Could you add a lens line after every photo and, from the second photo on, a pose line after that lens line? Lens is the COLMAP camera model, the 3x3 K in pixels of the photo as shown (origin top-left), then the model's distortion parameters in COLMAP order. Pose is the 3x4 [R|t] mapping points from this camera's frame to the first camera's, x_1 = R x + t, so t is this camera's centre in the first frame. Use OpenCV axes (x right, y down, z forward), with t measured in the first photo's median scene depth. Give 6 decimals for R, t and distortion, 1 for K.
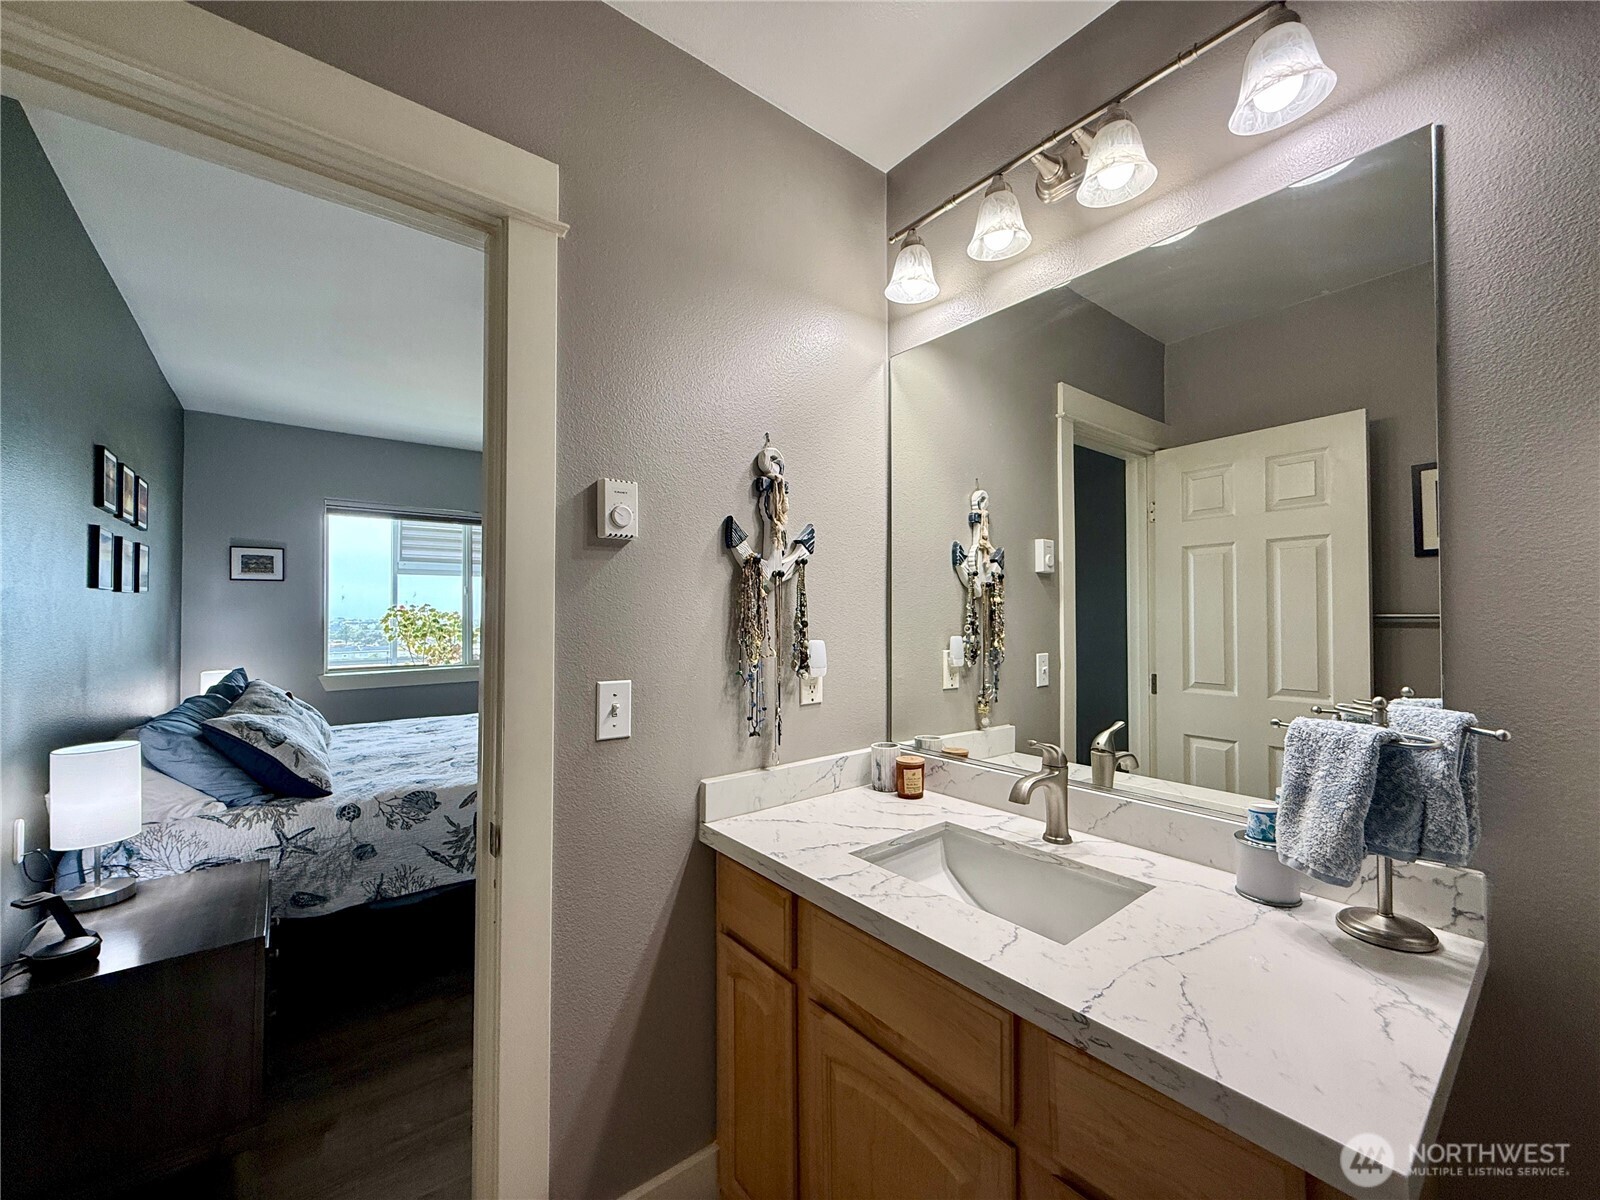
lens RADIAL K [[636.6, 0, 799.0], [0, 636.6, 601.7], [0, 0, 1]] dist [0.000265, 0.000061]
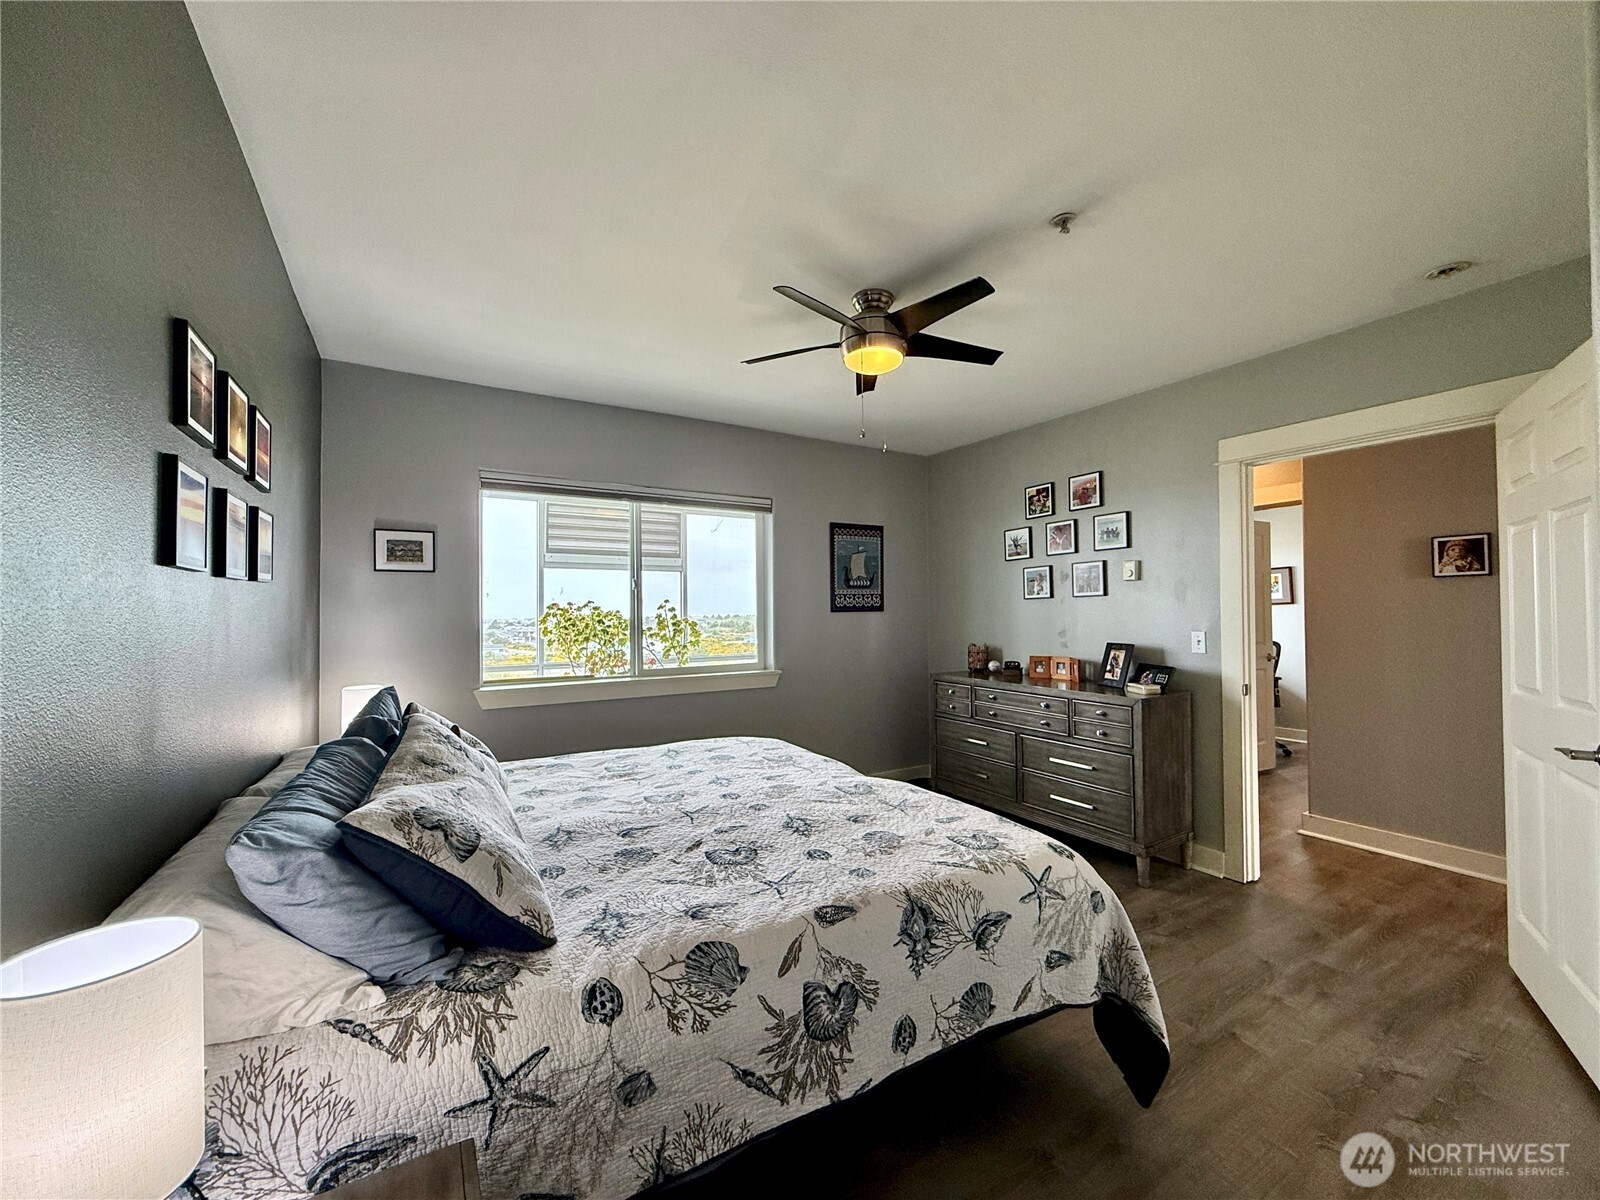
lens RADIAL K [[636.6, 0, 802.9], [0, 636.6, 603.2], [0, 0, 1]] dist [0.000265, 0.000061]
pose [[0.991660, -0.003604, -0.128831, -0.448908], [0.003972, 0.999989, 0.002599, 0.011617], [0.128820, -0.003089, 0.991663, 0.482785]]
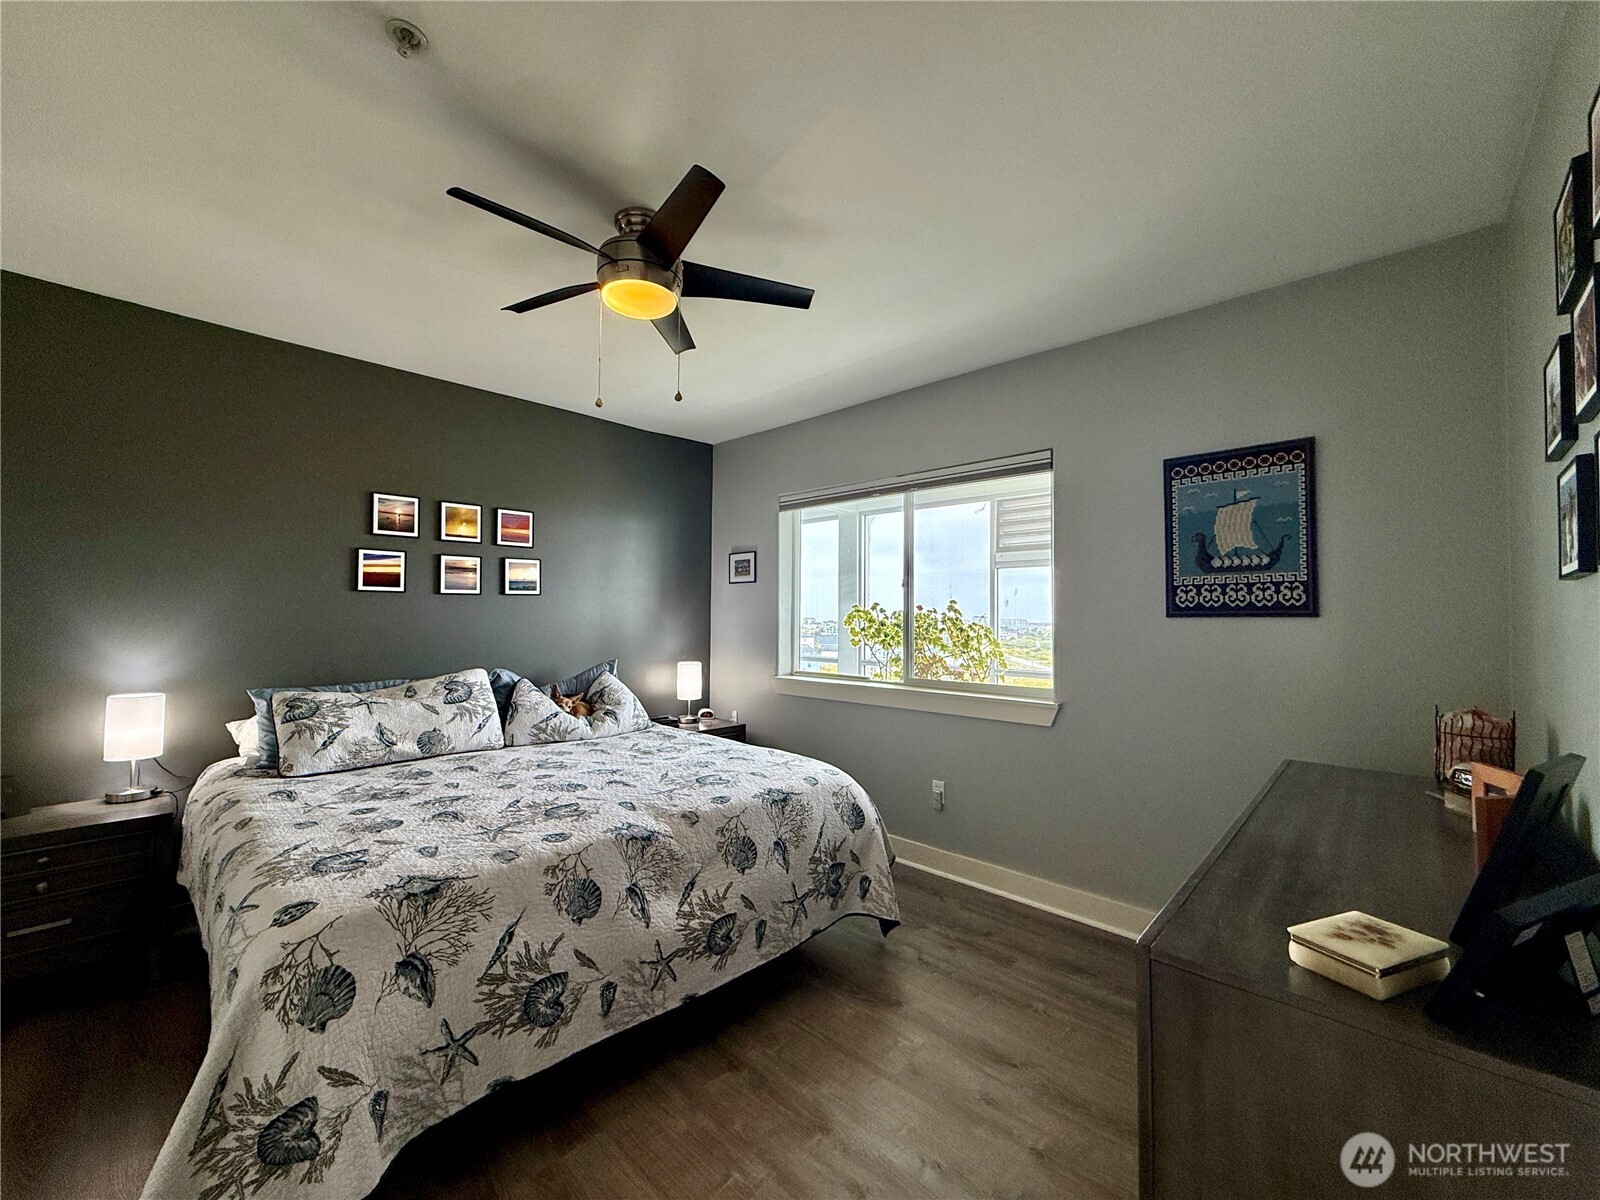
lens RADIAL K [[636.6, 0, 793.7], [0, 636.6, 603.6], [0, 0, 1]] dist [0.000265, 0.000061]
pose [[0.136102, -0.013811, -0.990599, 0.442460], [0.008942, 0.999879, -0.012712, 0.030107], [0.990655, -0.007128, 0.136209, 1.691984]]
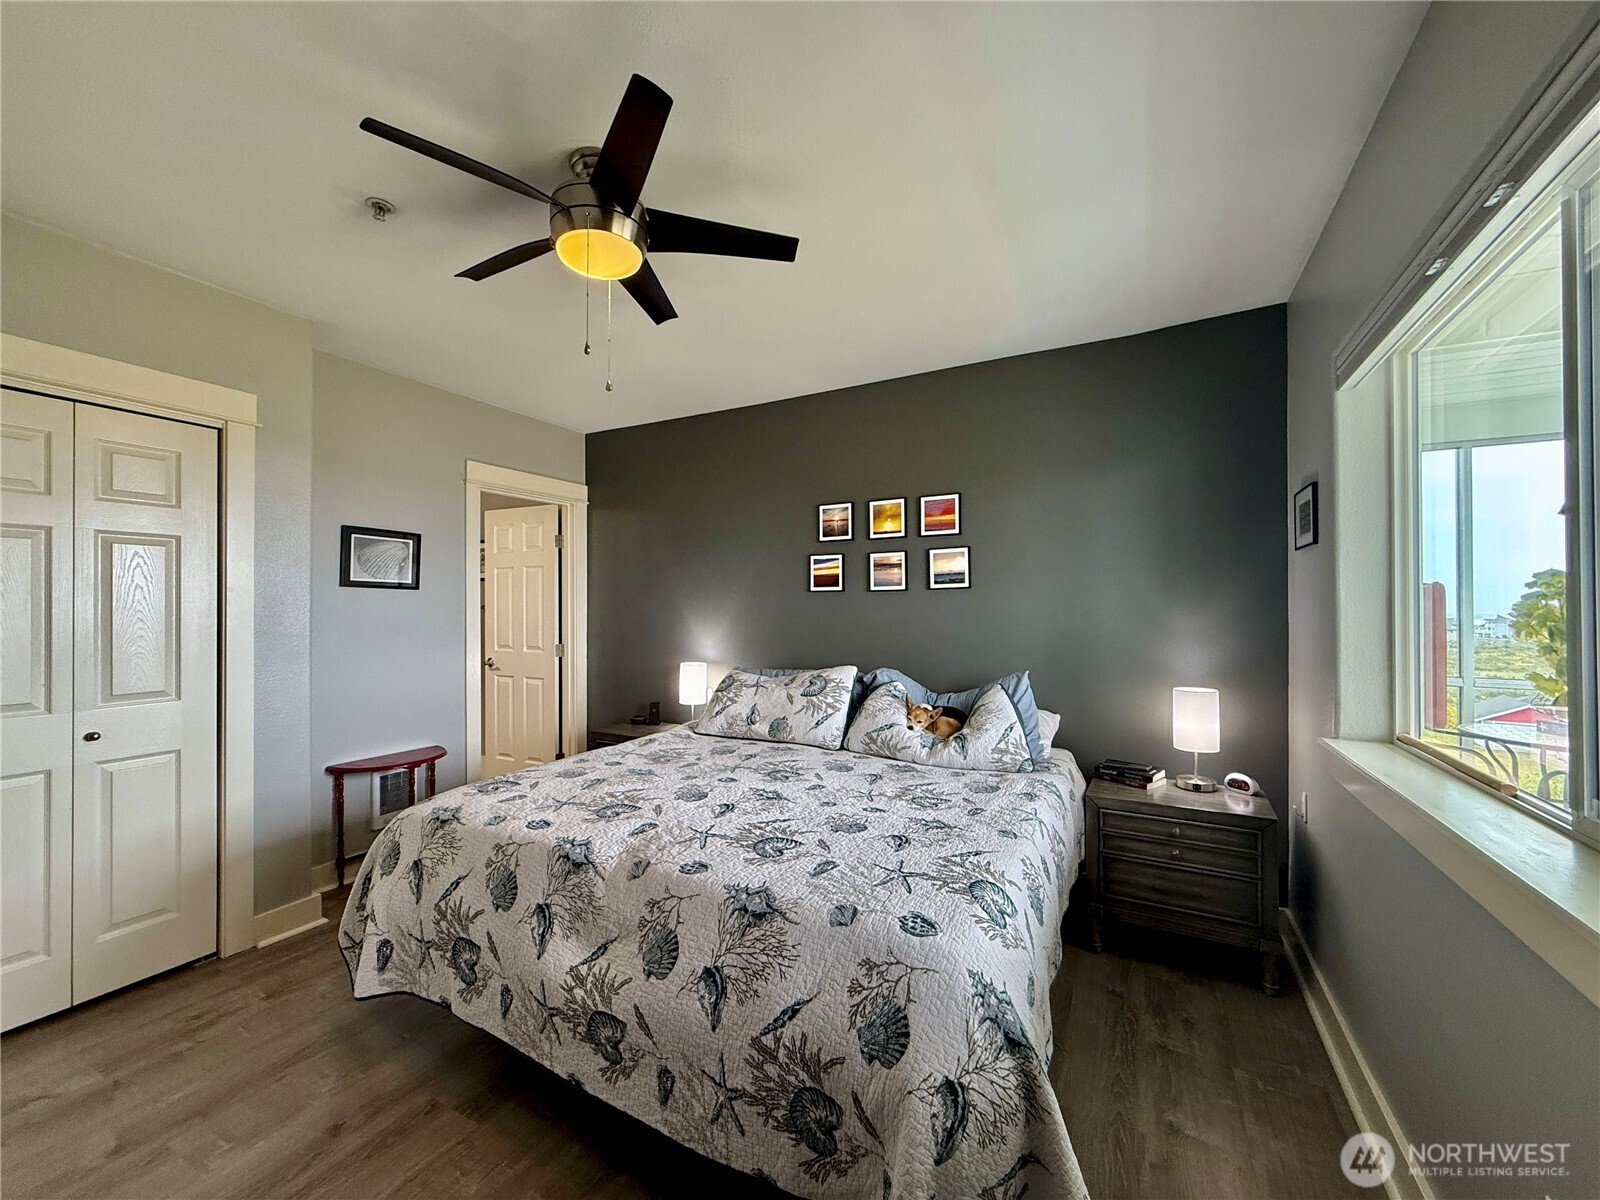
lens RADIAL K [[636.6, 0, 798.3], [0, 636.6, 601.8], [0, 0, 1]] dist [0.000265, 0.000061]
pose [[-0.919380, 0.000426, -0.393370, -0.381884], [0.011174, 0.999624, -0.025034, 0.043252], [0.393211, -0.027411, -0.919040, 2.417751]]
